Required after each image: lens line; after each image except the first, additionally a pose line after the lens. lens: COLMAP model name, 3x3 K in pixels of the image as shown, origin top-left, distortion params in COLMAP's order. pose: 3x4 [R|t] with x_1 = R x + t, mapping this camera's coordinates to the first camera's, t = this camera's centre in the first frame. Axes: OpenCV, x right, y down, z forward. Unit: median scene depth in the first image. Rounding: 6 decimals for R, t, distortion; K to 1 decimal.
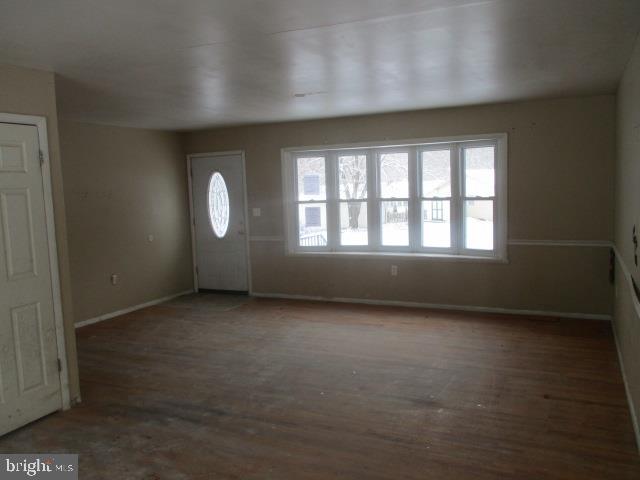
lens RADIAL K [[544.8, 0, 322.3], [0, 544.8, 241.0], [0, 0, 1]] dist [0.003665, -0.006949]
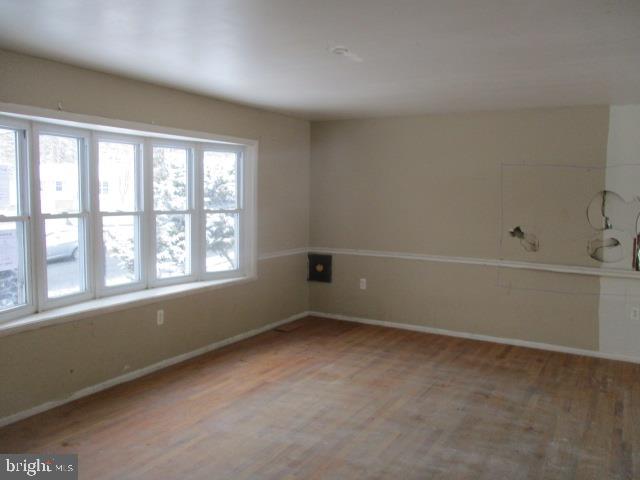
lens RADIAL K [[544.8, 0, 321.9], [0, 544.8, 236.1], [0, 0, 1]] dist [0.003665, -0.006949]
pose [[0.076013, -0.046157, 0.996038, -0.600950], [0.088348, 0.995311, 0.039381, -0.064333], [-0.993185, 0.085004, 0.079735, 0.833210]]
